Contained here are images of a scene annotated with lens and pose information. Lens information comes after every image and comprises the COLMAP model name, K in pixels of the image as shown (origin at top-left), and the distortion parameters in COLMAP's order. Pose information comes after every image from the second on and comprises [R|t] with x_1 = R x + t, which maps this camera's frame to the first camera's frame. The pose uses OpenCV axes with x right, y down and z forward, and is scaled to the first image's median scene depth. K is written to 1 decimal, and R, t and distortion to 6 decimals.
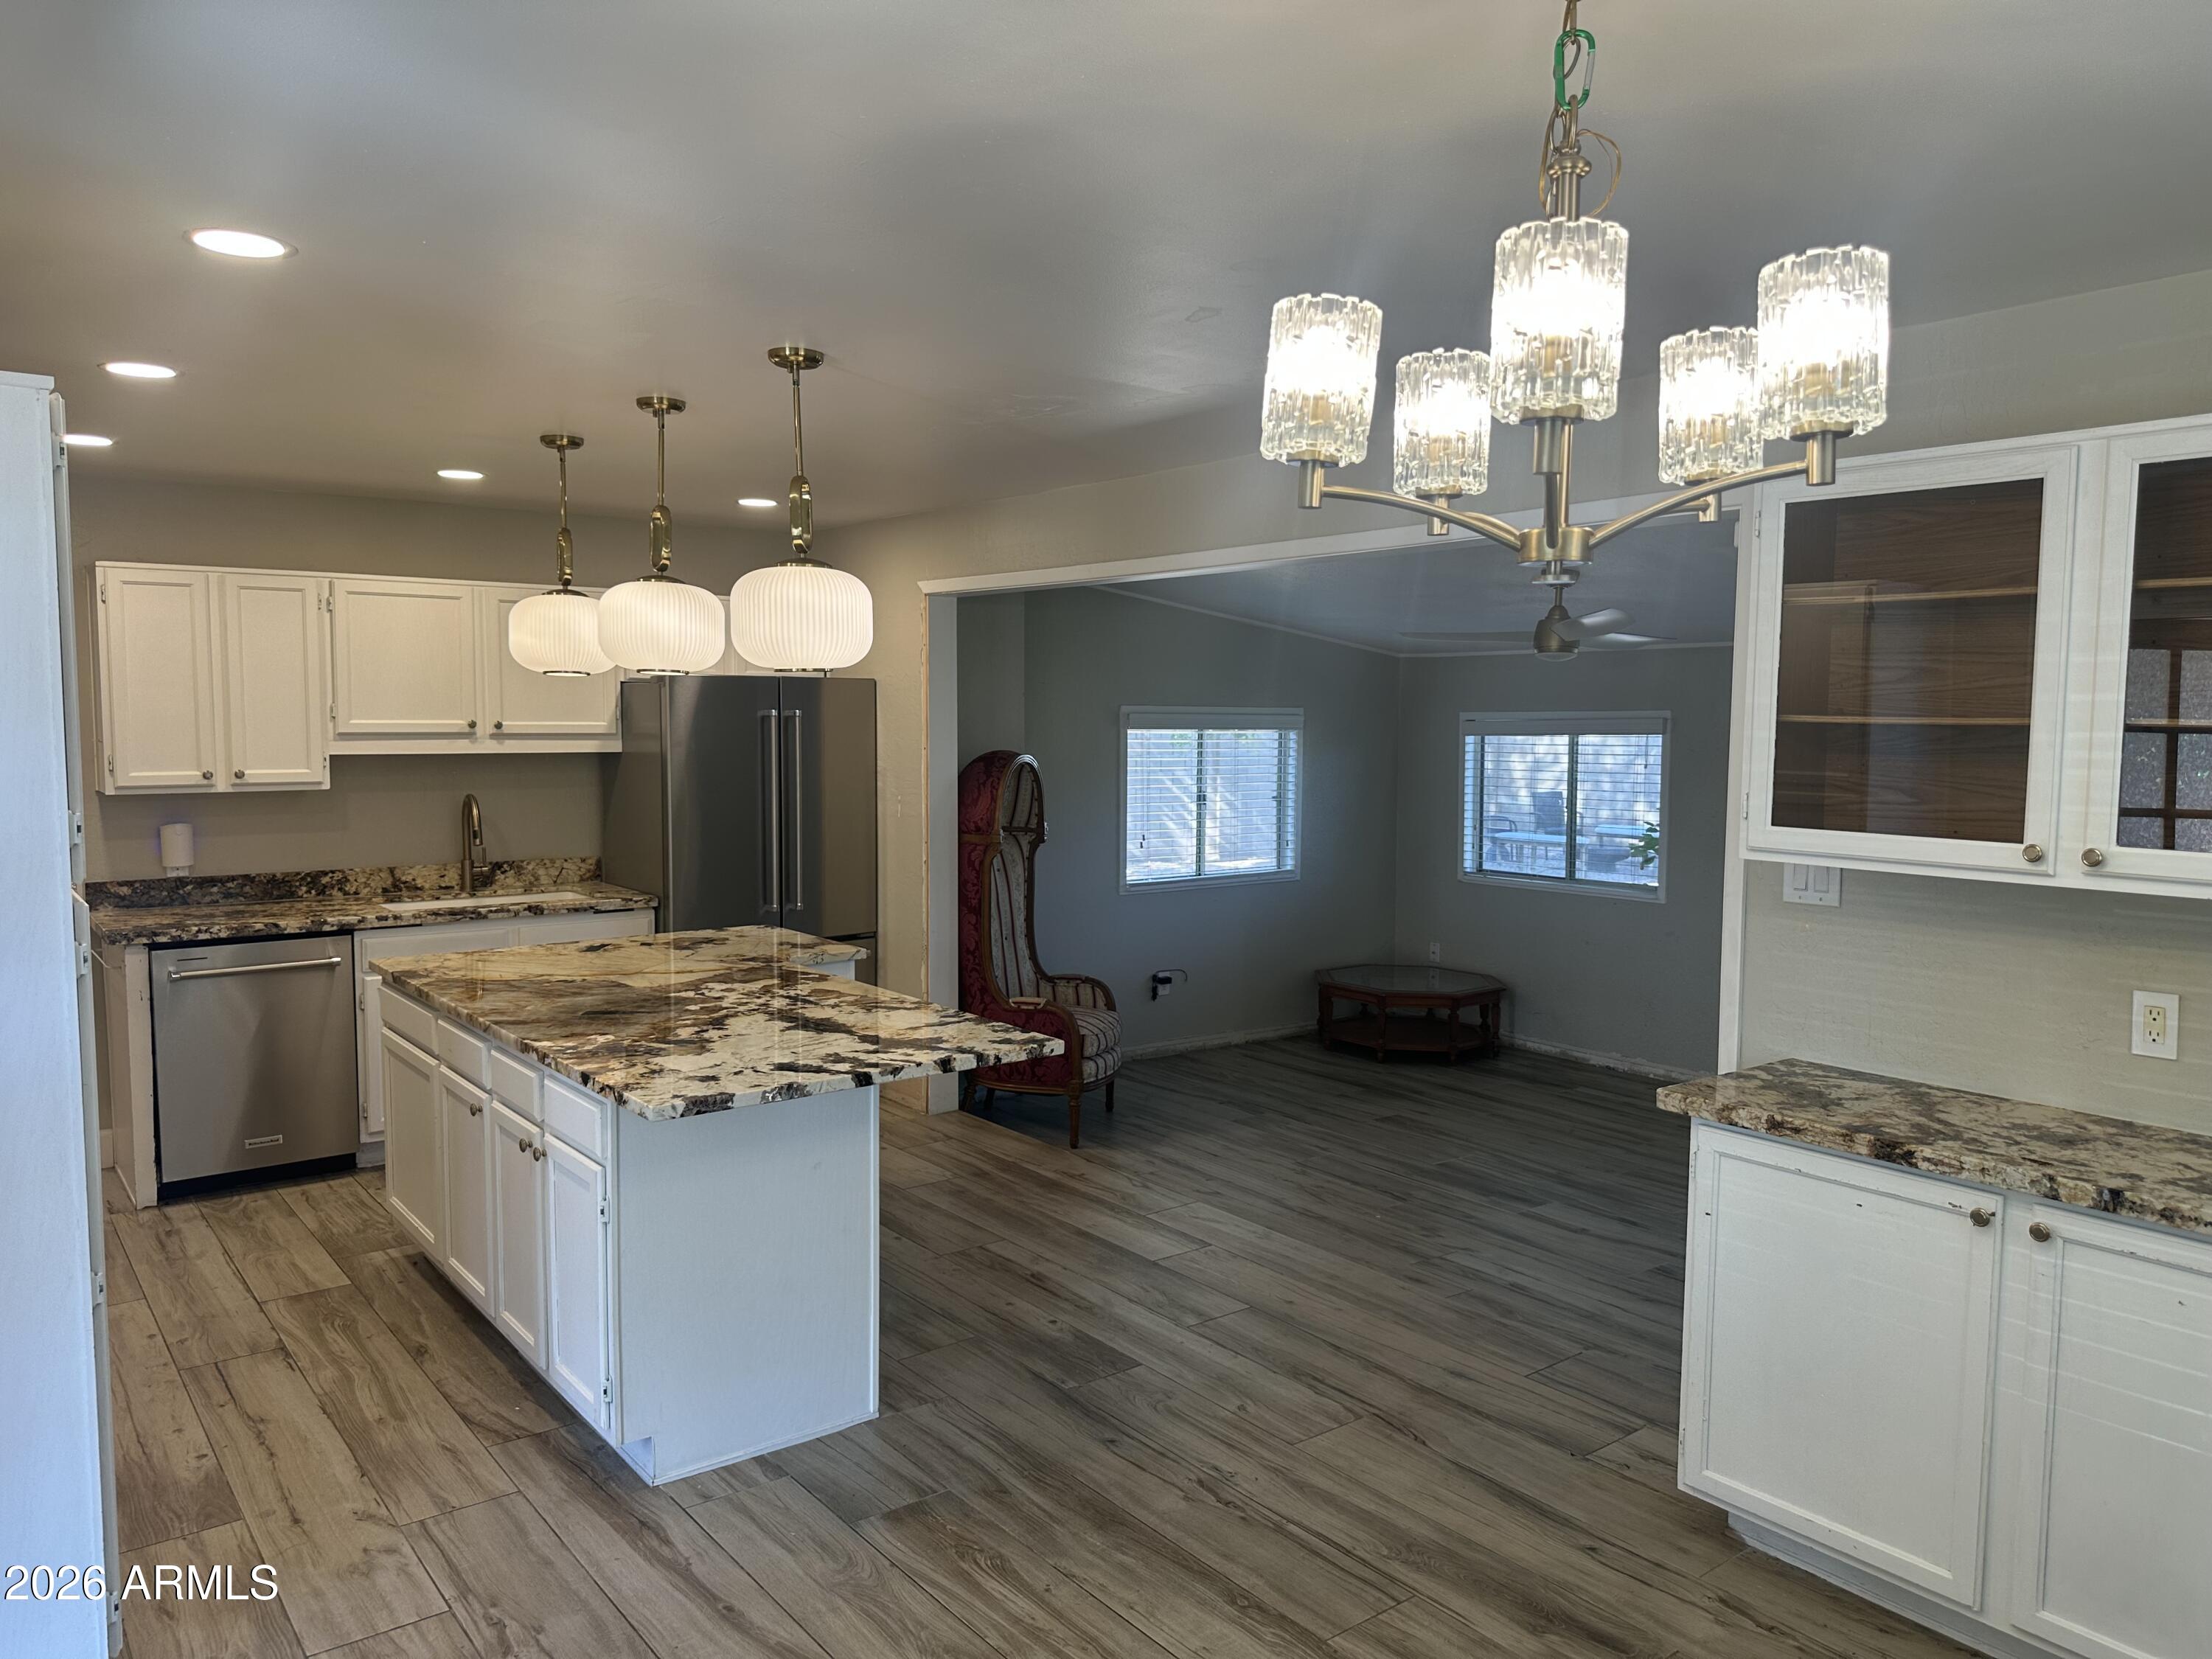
lens RADIAL K [[1605.4, 0, 1101.1], [0, 1605.4, 834.9], [0, 0, 1]] dist [0.129655, -0.093812]
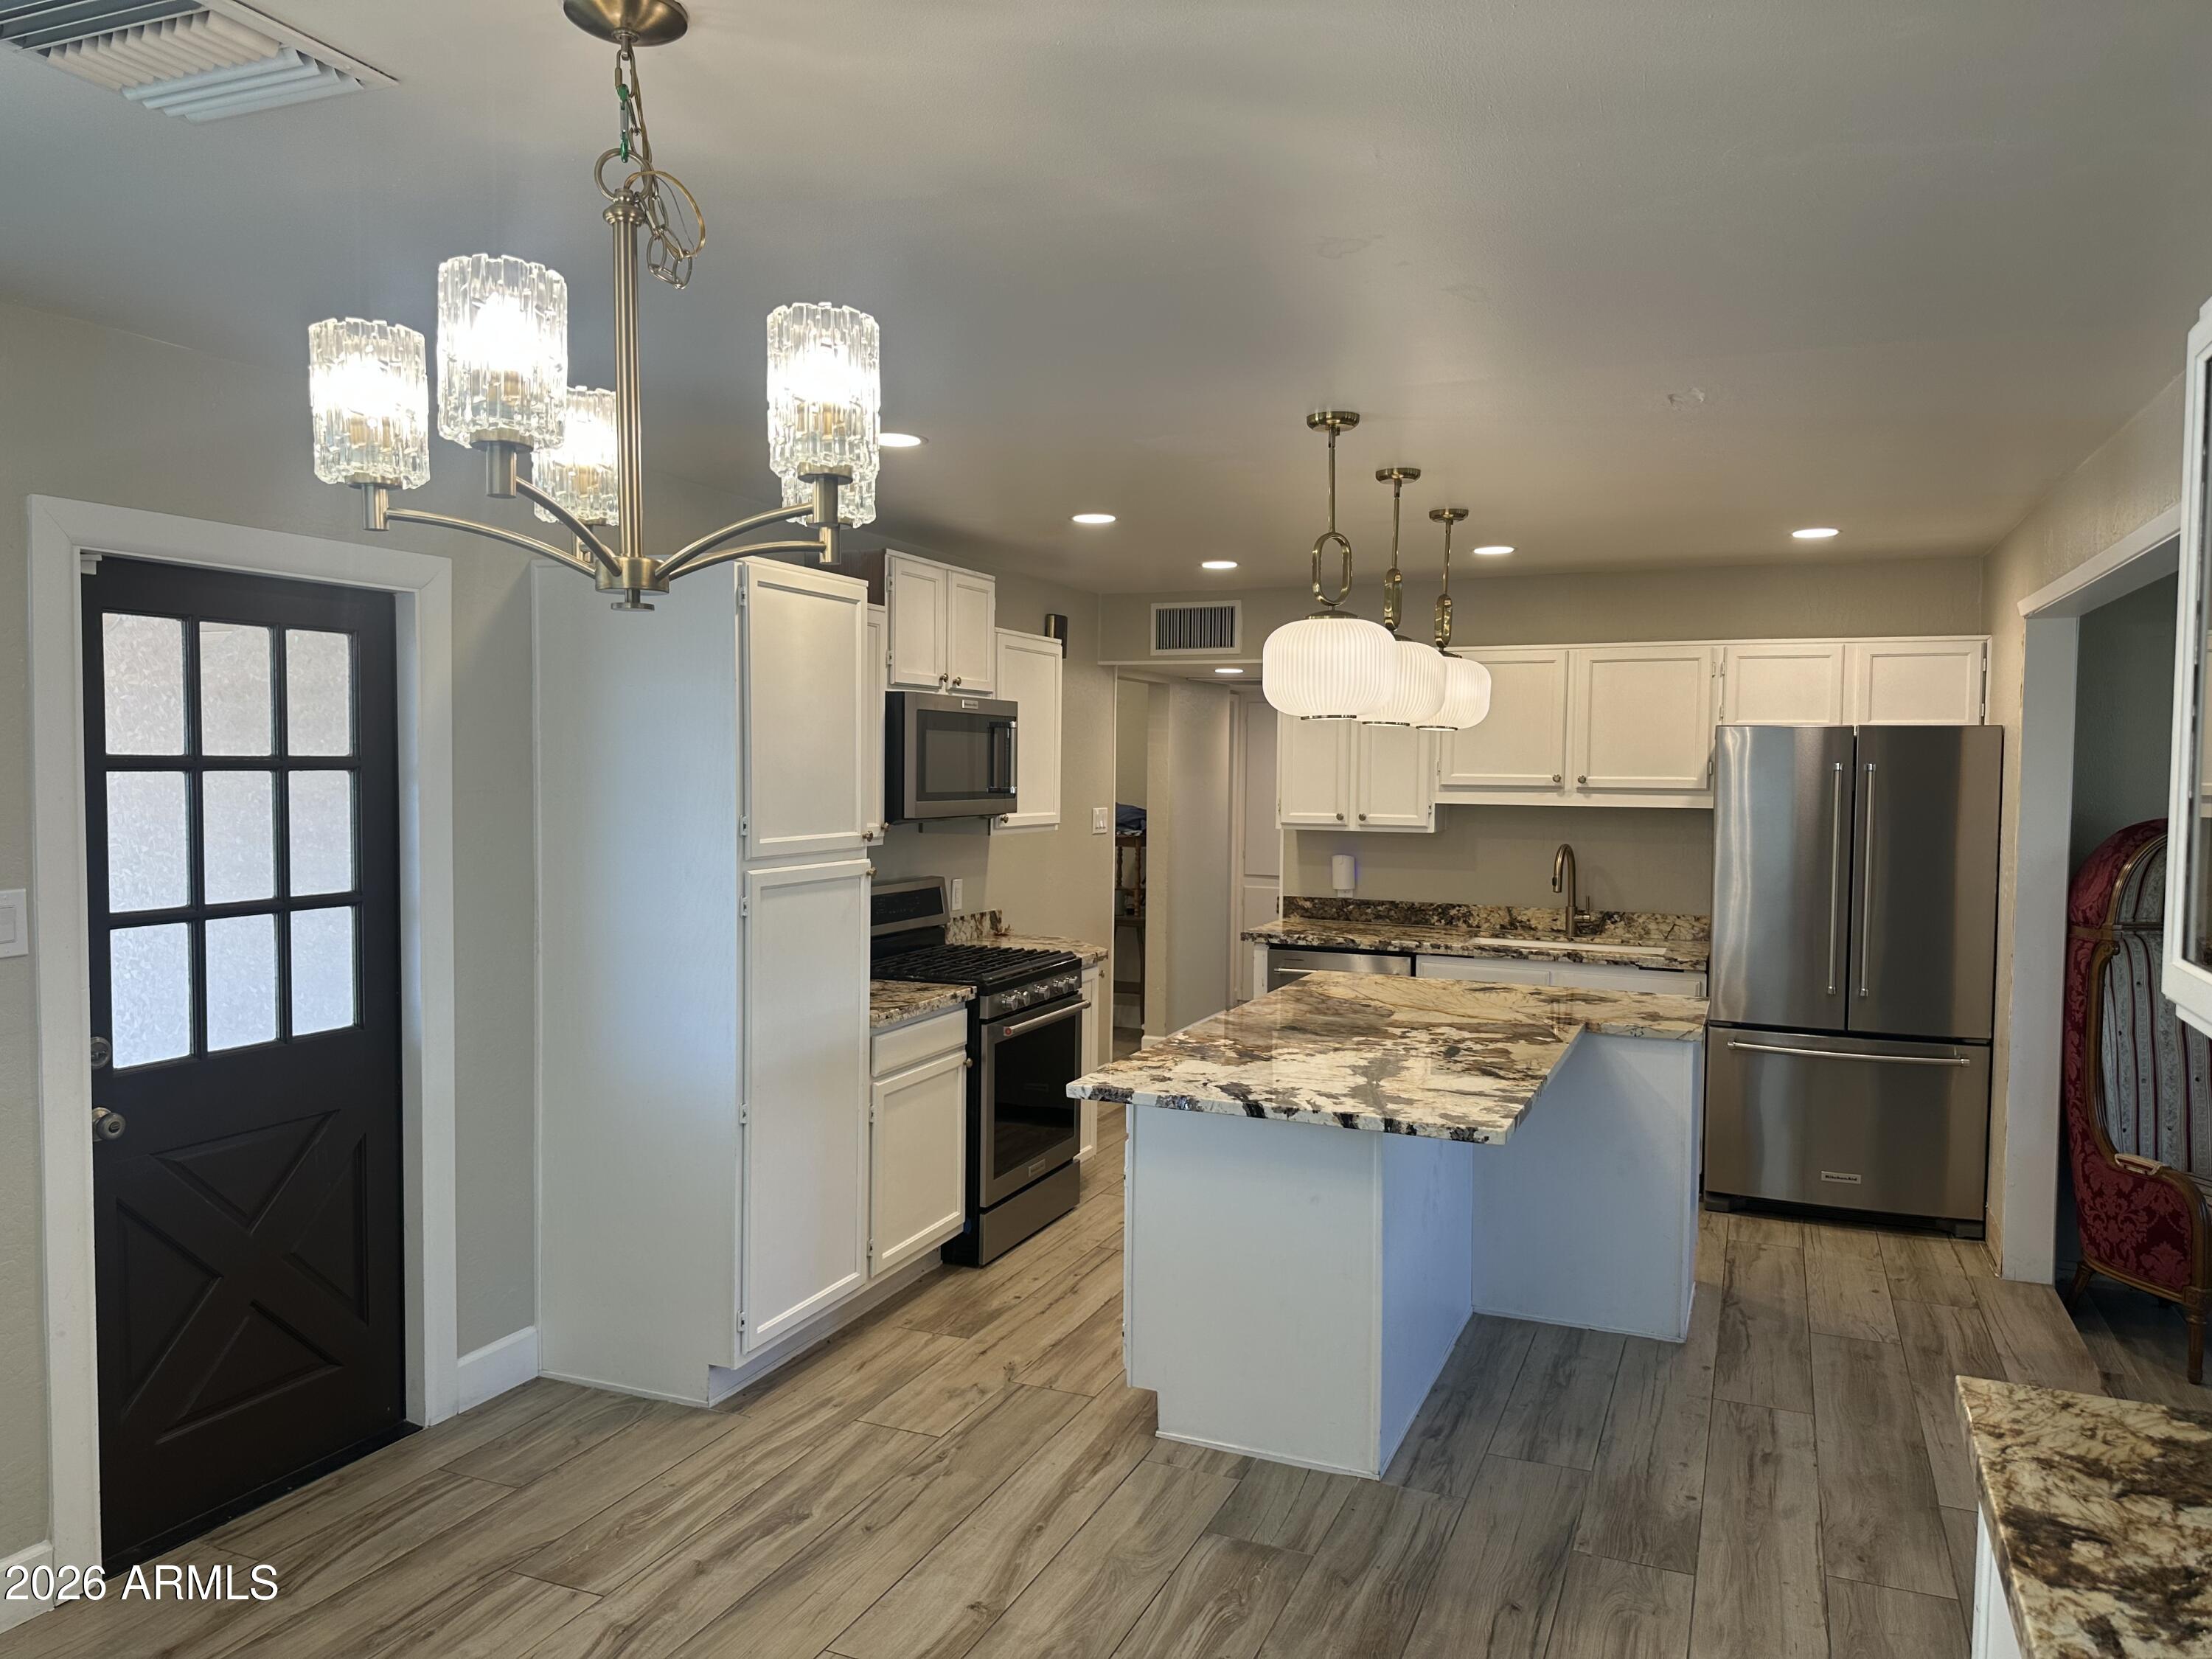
lens RADIAL K [[1605.4, 0, 1101.1], [0, 1605.4, 834.9], [0, 0, 1]] dist [0.129655, -0.093812]
pose [[0.504016, 0.041694, -0.862688, 0.406551], [-0.076871, 0.997036, 0.003276, -0.012249], [0.860267, 0.064665, 0.505727, 0.225629]]
